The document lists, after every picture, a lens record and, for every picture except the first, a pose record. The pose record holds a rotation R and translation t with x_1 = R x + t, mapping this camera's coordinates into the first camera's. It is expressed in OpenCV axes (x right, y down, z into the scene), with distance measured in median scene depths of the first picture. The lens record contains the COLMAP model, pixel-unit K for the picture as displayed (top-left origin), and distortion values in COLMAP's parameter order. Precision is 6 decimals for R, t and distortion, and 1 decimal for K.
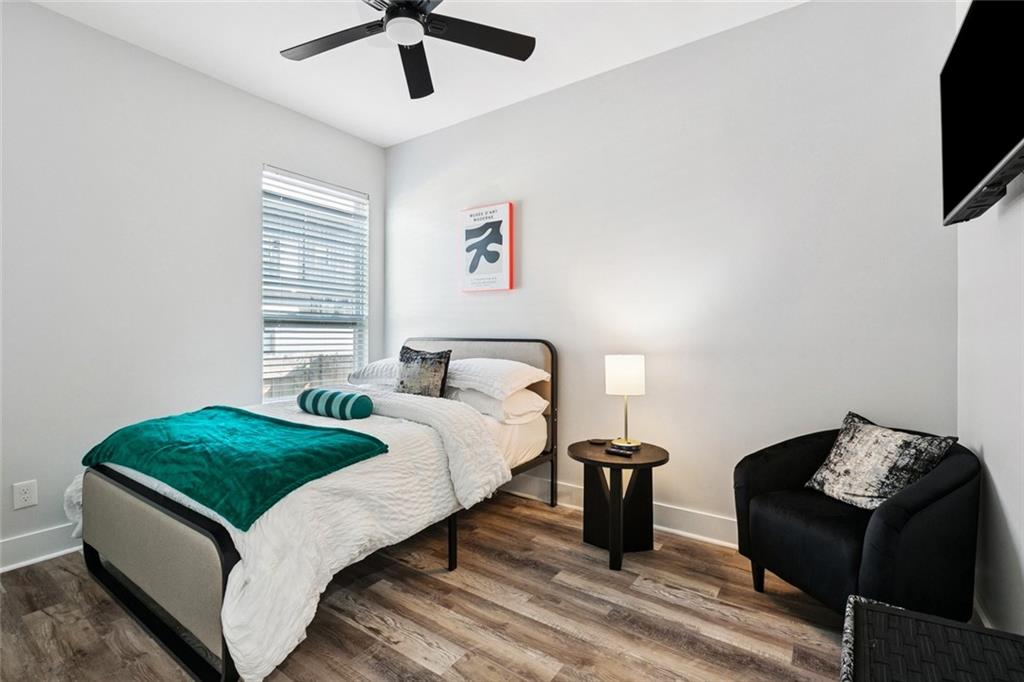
lens RADIAL K [[459.8, 0, 514.4], [0, 459.8, 332.5], [0, 0, 1]] dist [0.000446, -0.000140]
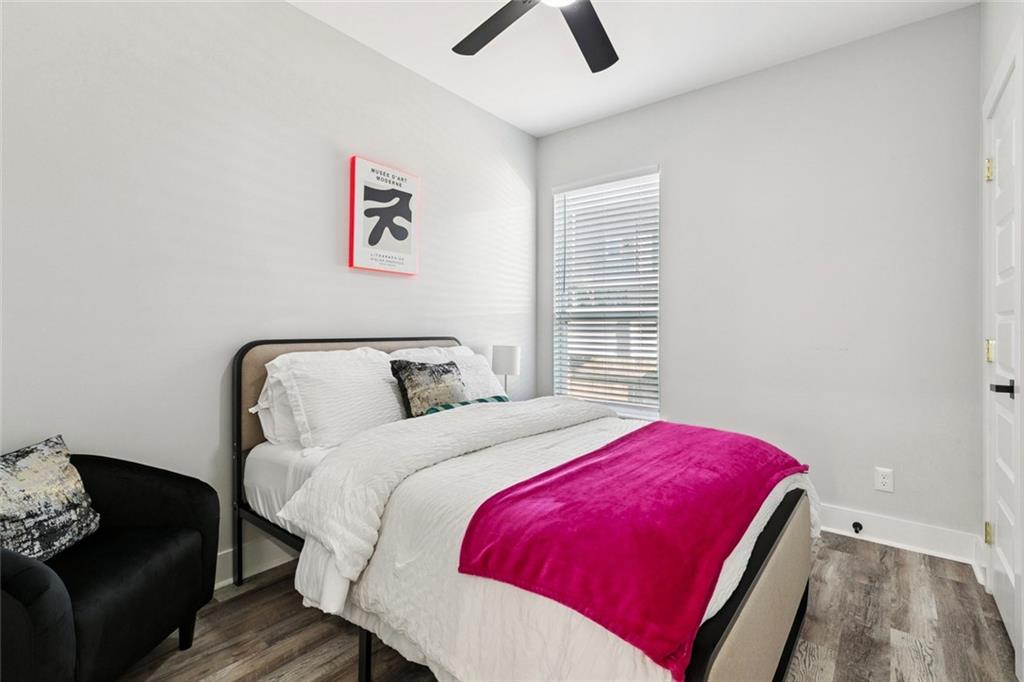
lens RADIAL K [[459.8, 0, 514.4], [0, 459.8, 332.5], [0, 0, 1]] dist [0.000446, -0.000140]
pose [[0.080378, -0.022656, 0.996507, -0.865939], [-0.005435, 0.999717, 0.023168, -0.003092], [-0.996750, -0.007278, 0.080232, 0.718548]]
